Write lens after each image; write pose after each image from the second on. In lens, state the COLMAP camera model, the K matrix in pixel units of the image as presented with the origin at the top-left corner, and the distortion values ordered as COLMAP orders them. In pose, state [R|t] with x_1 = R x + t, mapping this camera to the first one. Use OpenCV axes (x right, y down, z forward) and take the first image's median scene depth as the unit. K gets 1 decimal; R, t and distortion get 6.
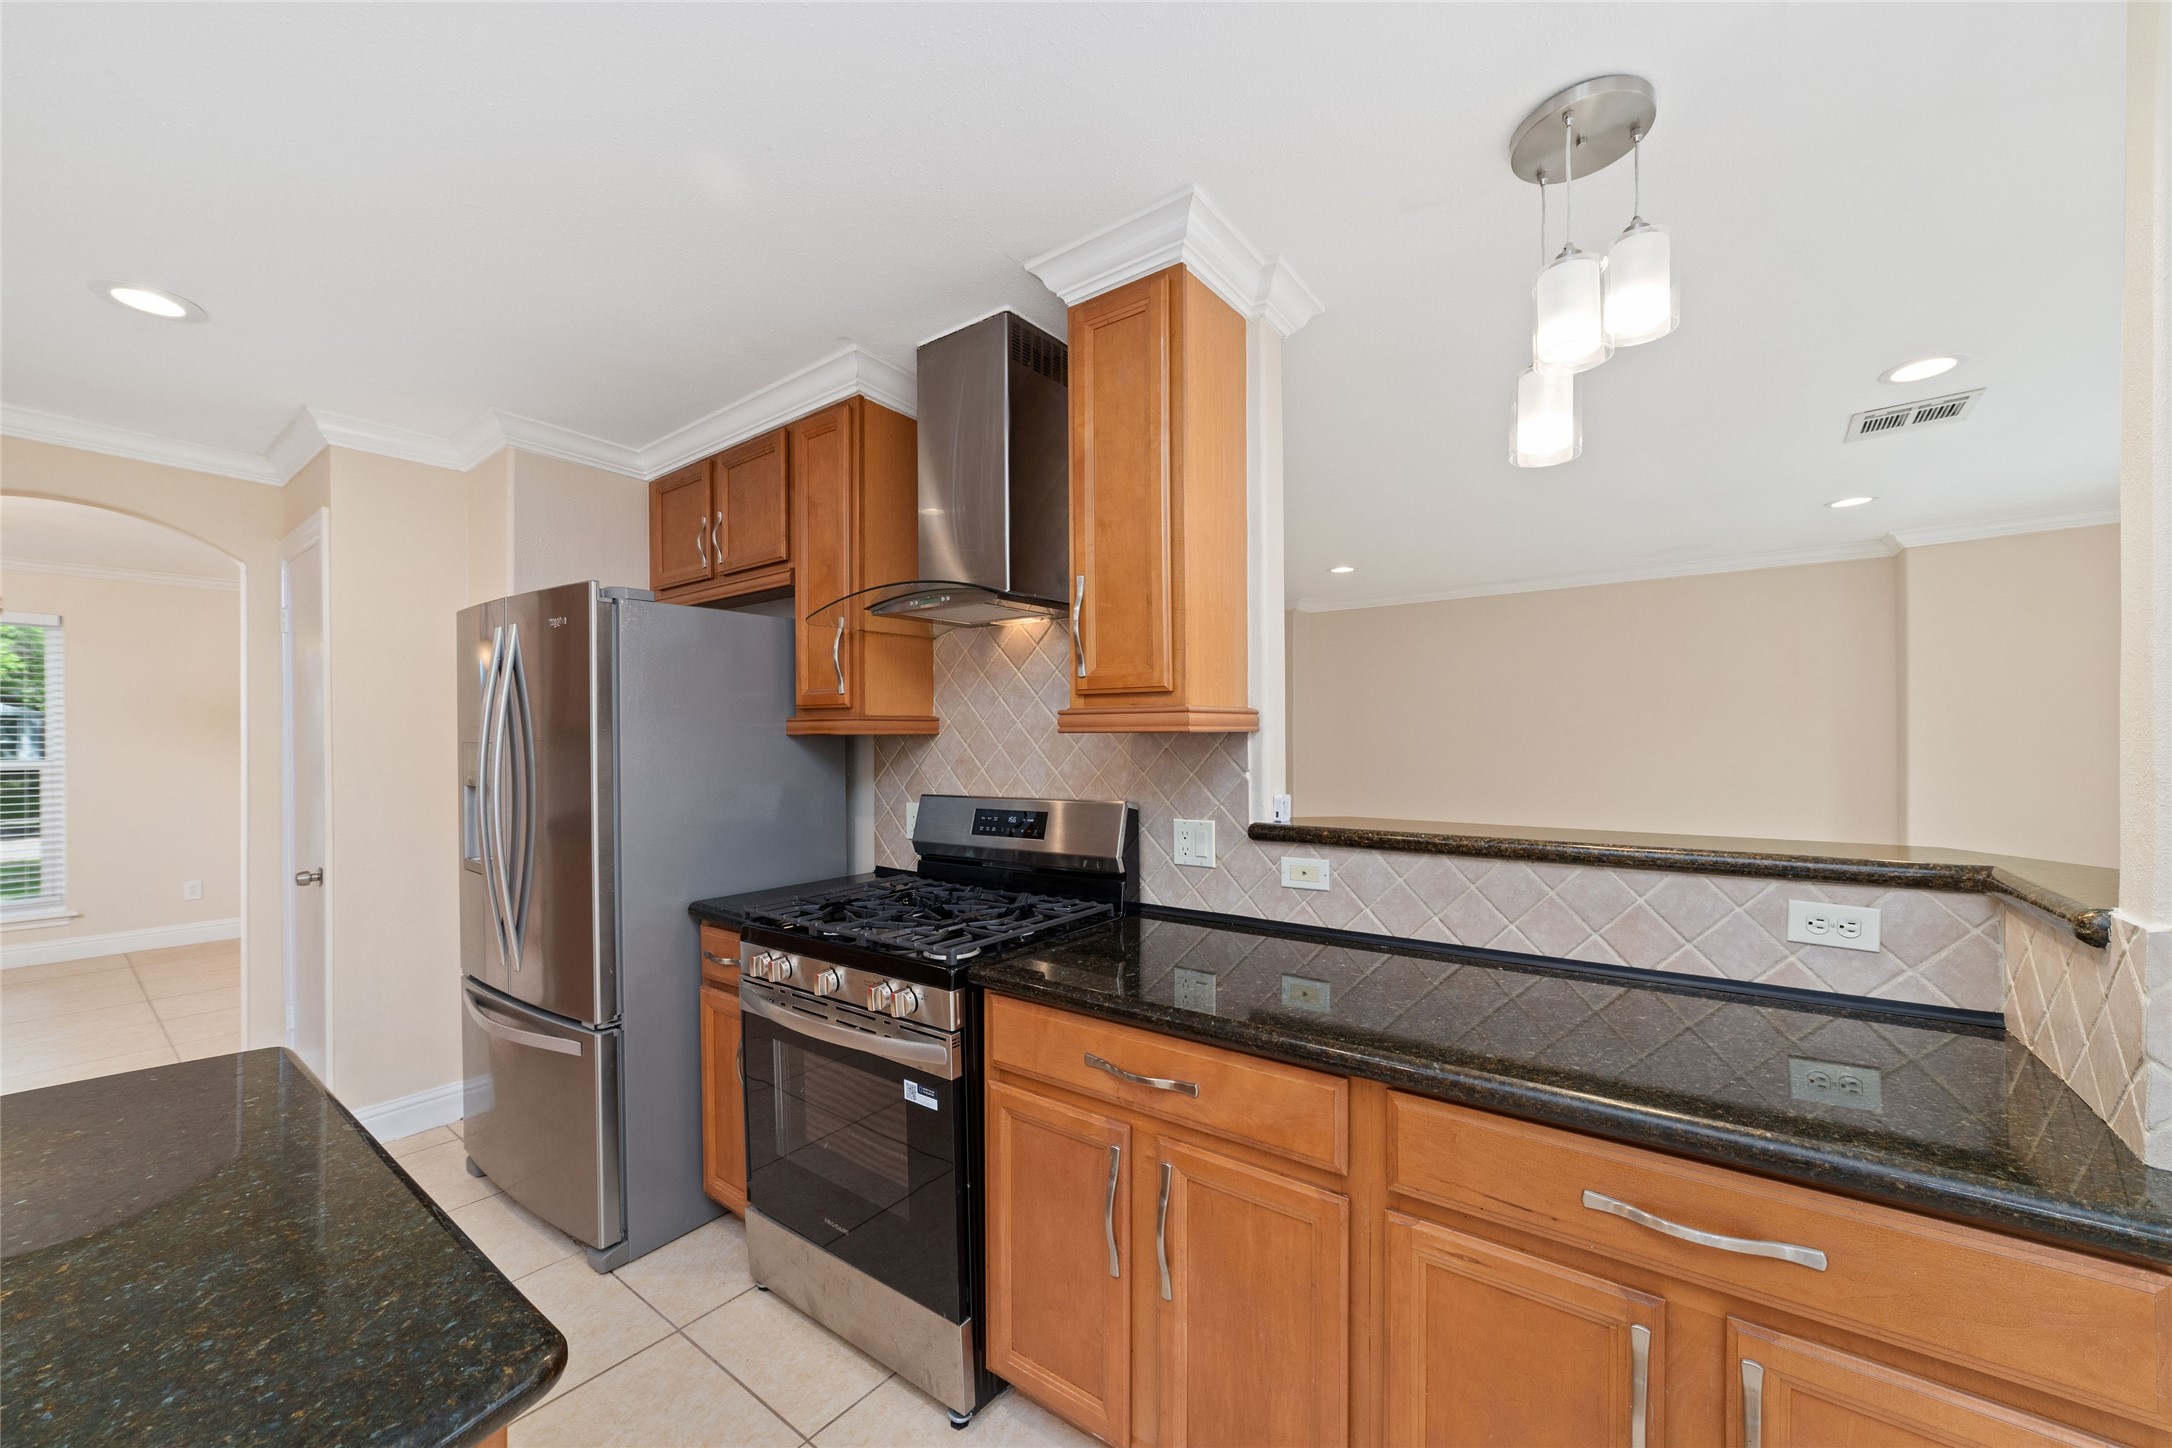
lens RADIAL K [[823.9, 0, 1094.4], [0, 823.9, 730.2], [0, 0, 1]] dist [-0.022319, 0.006897]
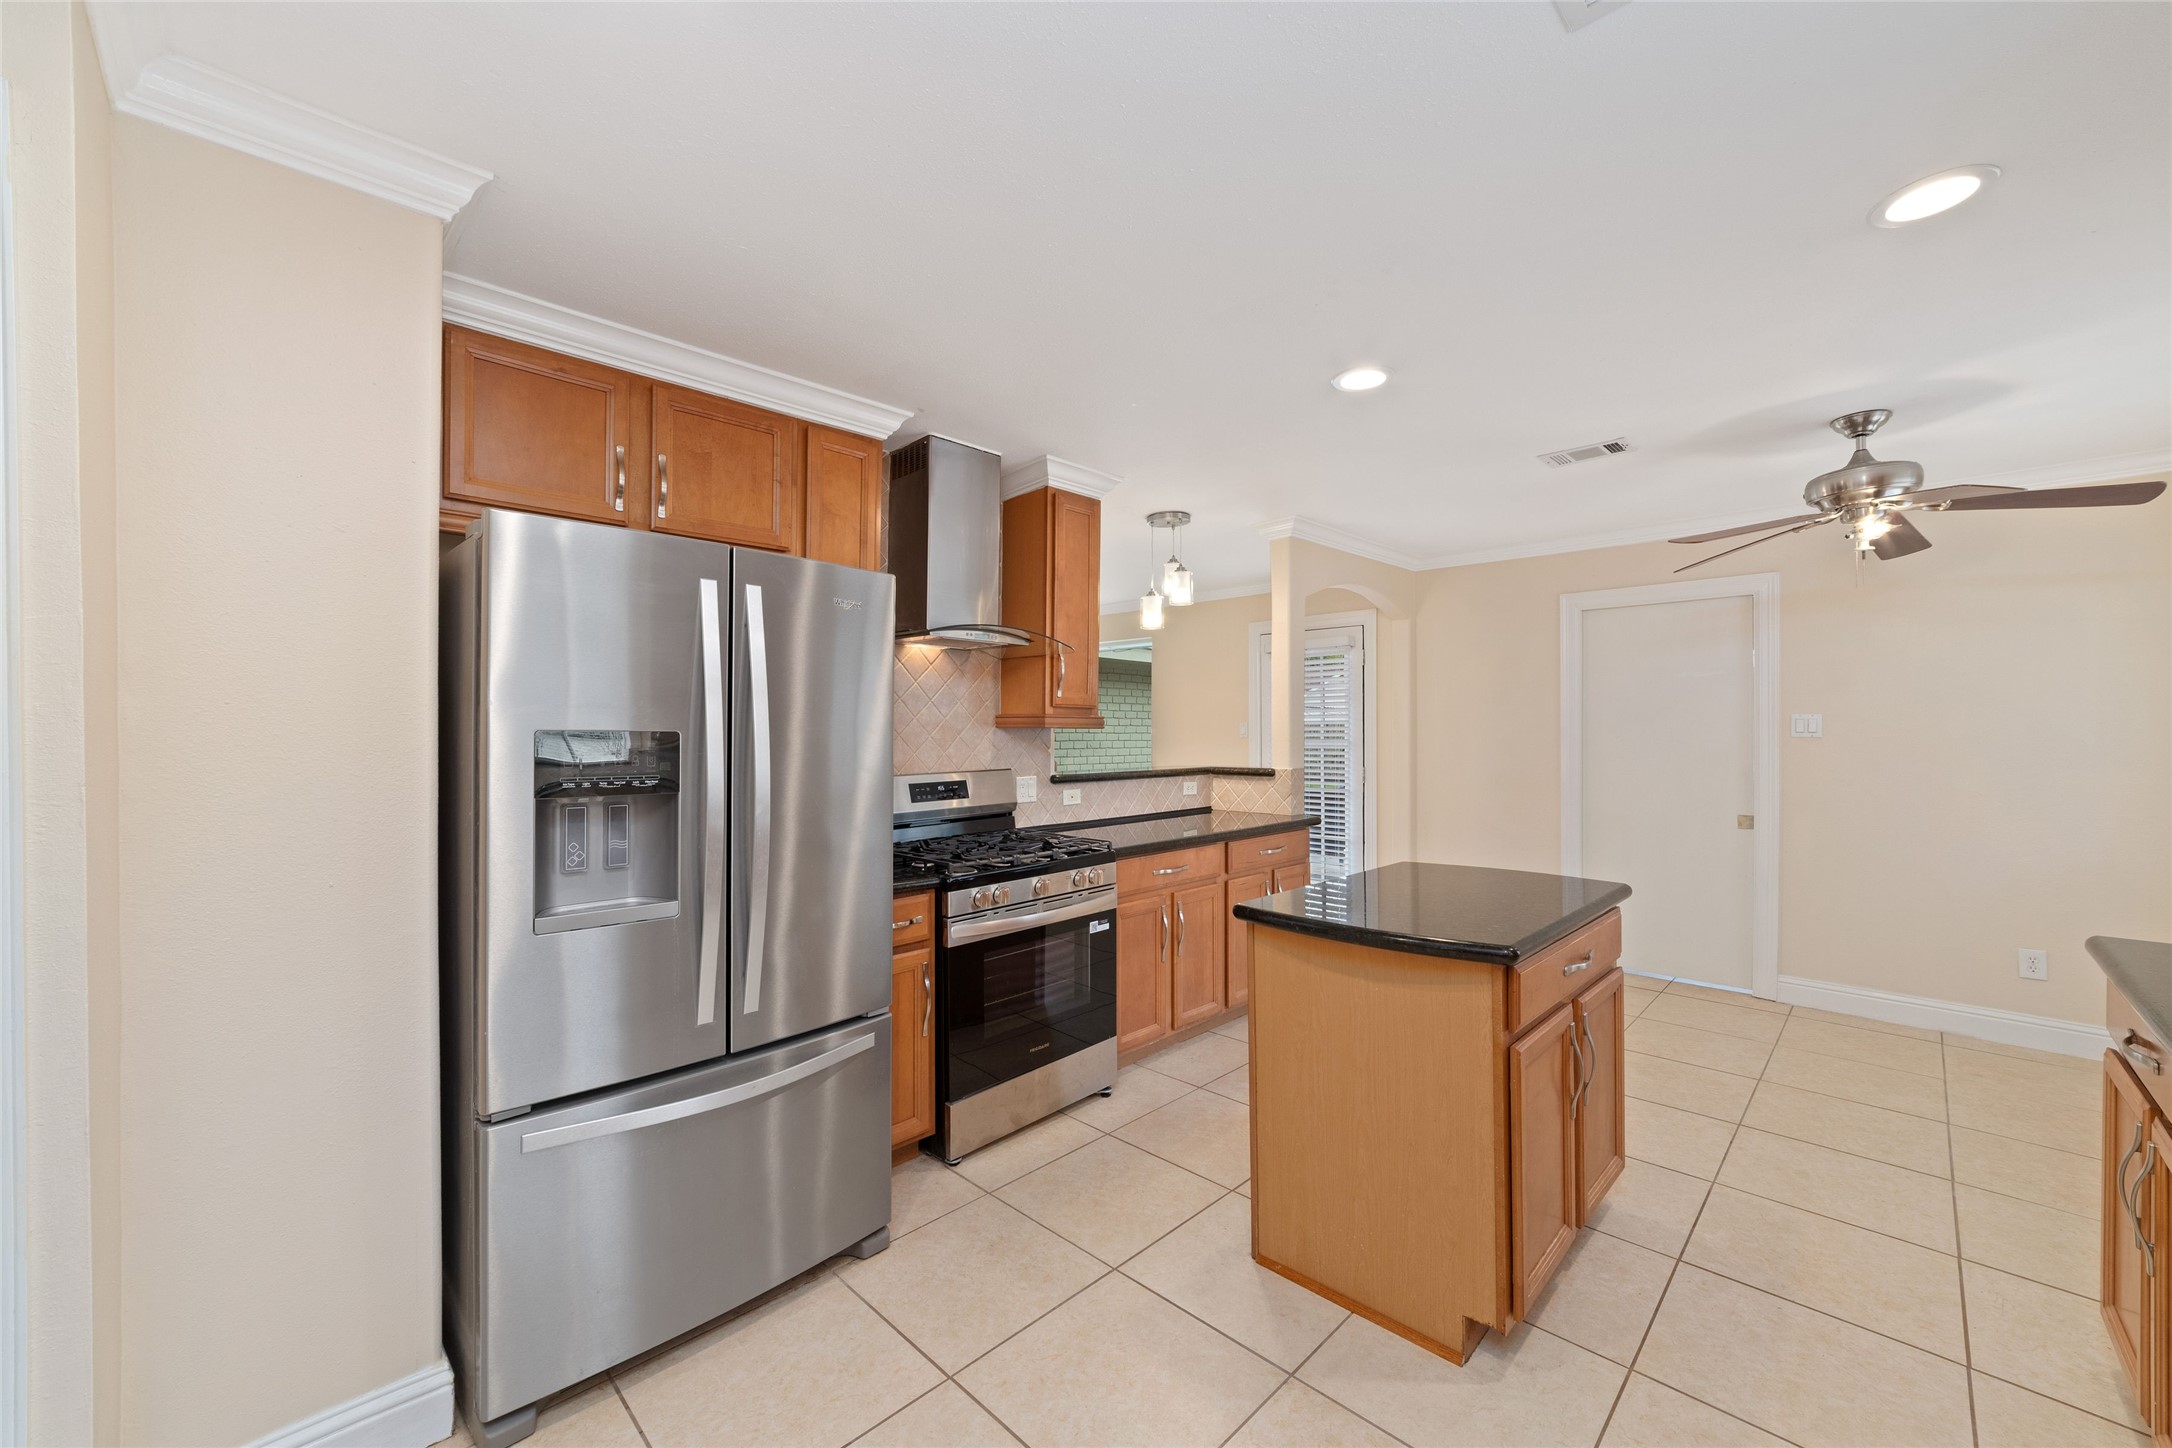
lens RADIAL K [[823.9, 0, 1078.2], [0, 823.9, 729.2], [0, 0, 1]] dist [-0.022319, 0.006897]
pose [[0.149337, 0.014505, 0.988680, -1.763738], [-0.002706, 0.999895, -0.014261, 0.033420], [-0.988783, -0.000546, 0.149360, 0.678832]]
